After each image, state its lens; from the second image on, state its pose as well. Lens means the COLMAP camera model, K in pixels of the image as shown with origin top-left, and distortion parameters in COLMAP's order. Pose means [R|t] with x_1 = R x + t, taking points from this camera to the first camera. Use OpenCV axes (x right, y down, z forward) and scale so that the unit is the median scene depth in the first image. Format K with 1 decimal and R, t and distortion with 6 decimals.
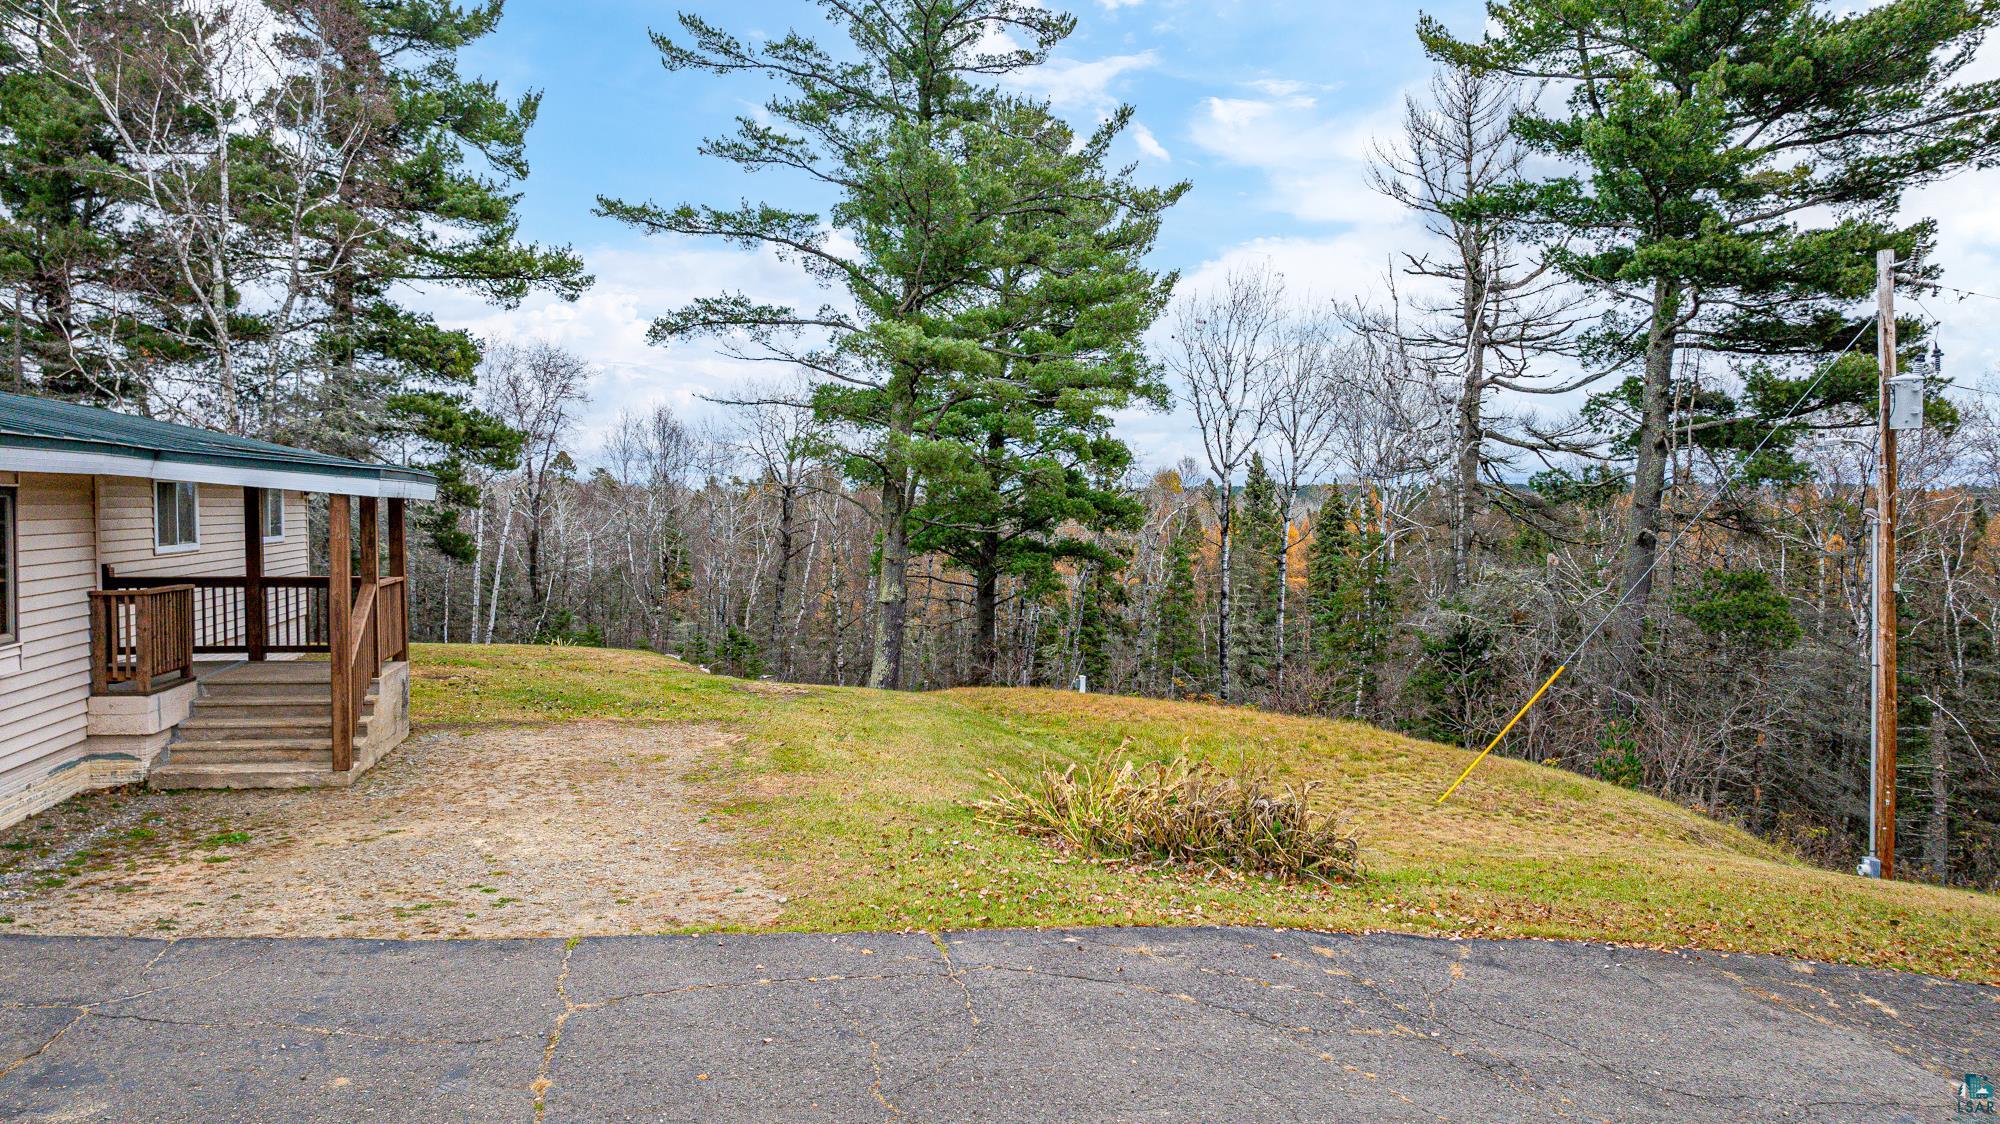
lens RADIAL K [[1413.8, 0, 1010.5], [0, 1413.8, 554.8], [0, 0, 1]] dist [-0.026317, -0.003422]
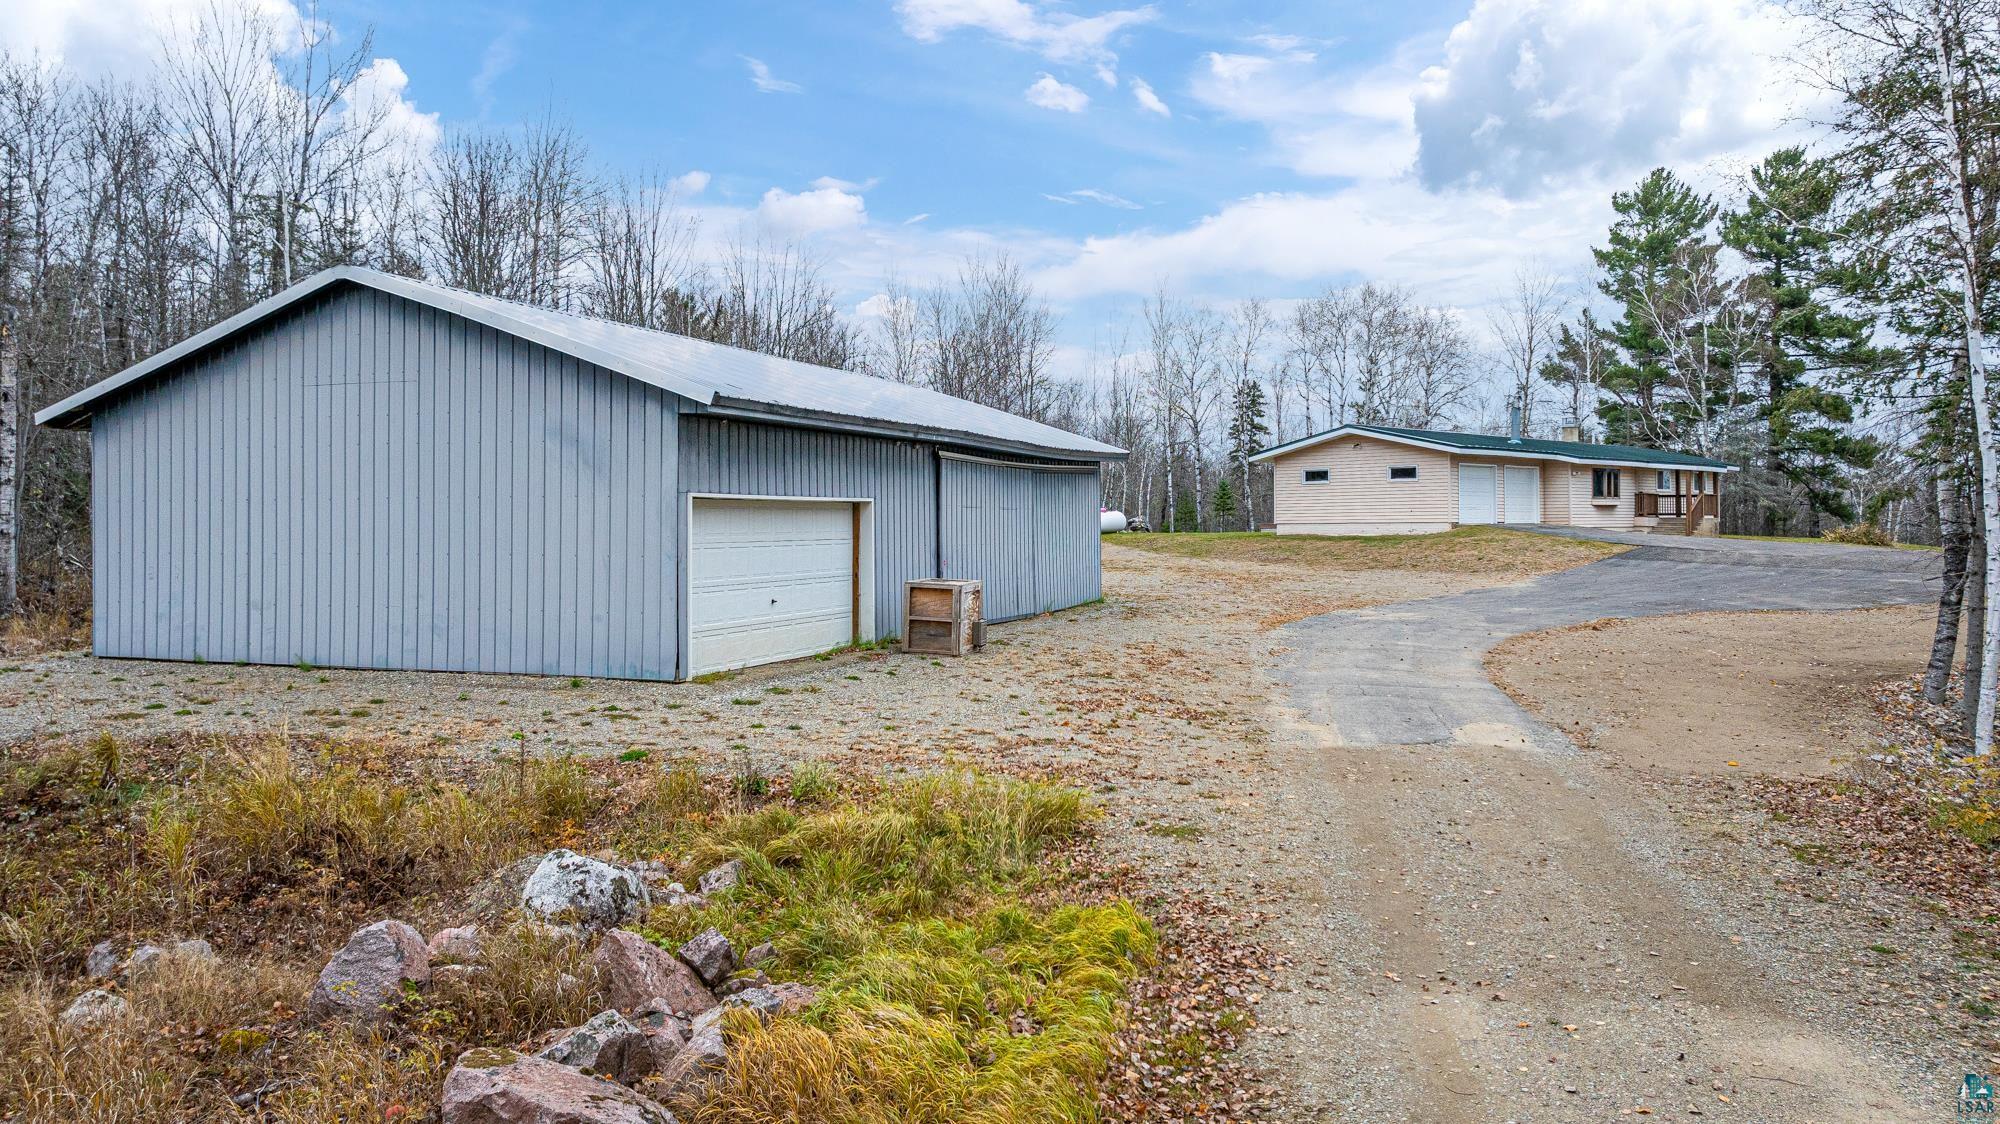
lens RADIAL K [[1424.9, 0, 998.3], [0, 1424.9, 506.3], [0, 0, 1]] dist [-0.044246, 0.041114]
pose [[0.501332, -0.010623, -0.865190, 2.084460], [-0.031711, 0.999027, -0.030641, 0.253810], [0.864674, 0.042797, 0.500508, -2.833972]]
